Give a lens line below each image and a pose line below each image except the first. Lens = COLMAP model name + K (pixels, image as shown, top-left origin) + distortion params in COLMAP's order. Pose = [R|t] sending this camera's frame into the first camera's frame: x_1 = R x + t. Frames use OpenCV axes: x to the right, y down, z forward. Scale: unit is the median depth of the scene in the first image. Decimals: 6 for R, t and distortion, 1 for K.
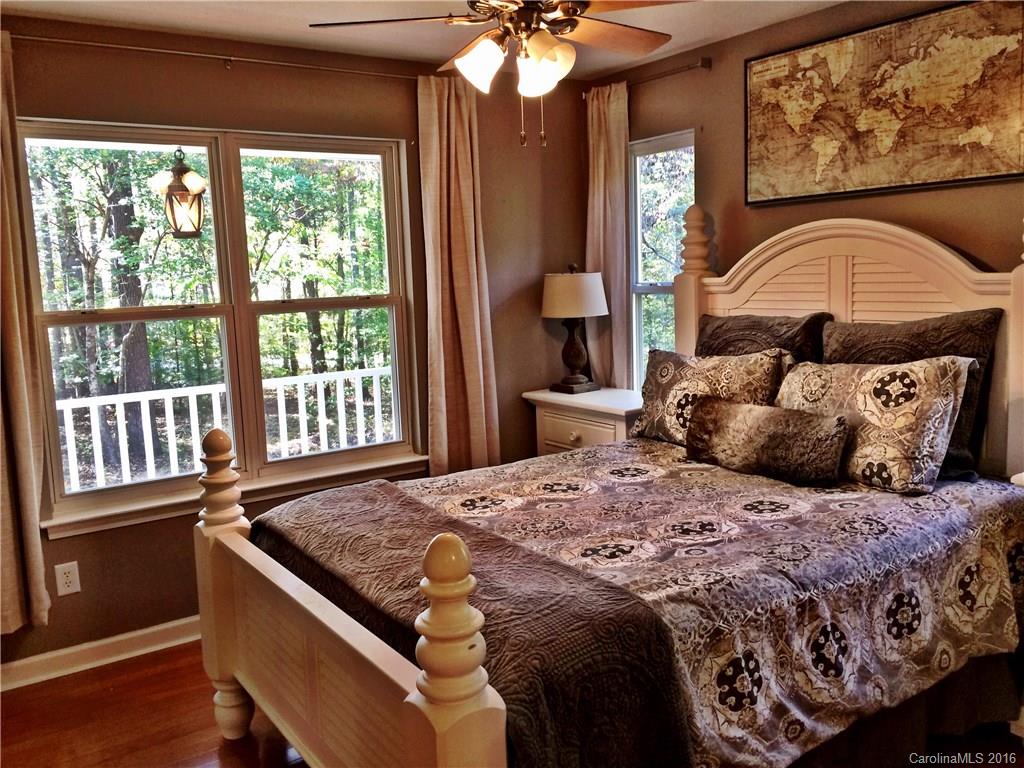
lens RADIAL K [[875.7, 0, 513.9], [0, 875.7, 386.1], [0, 0, 1]] dist [0.043113, -0.050982]
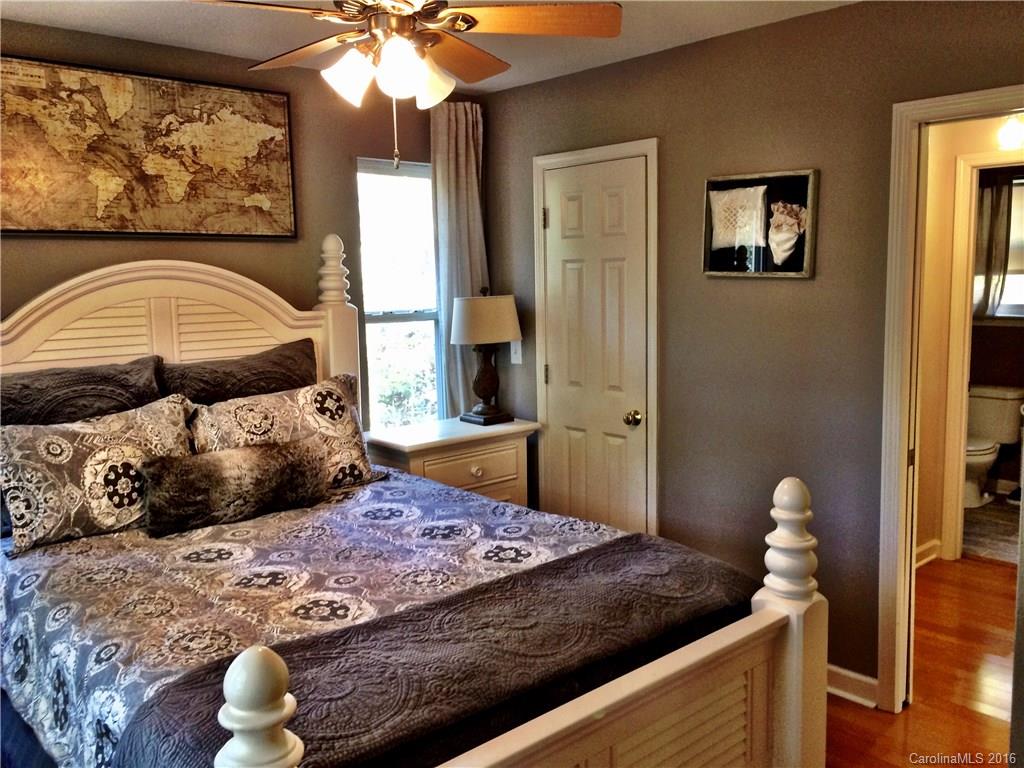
lens RADIAL K [[875.7, 0, 513.7], [0, 875.7, 382.3], [0, 0, 1]] dist [0.043113, -0.050982]
pose [[-0.144225, -0.081297, 0.986200, -0.693020], [0.156927, 0.982129, 0.103911, -0.099255], [-0.977023, 0.169748, -0.128890, 0.787977]]
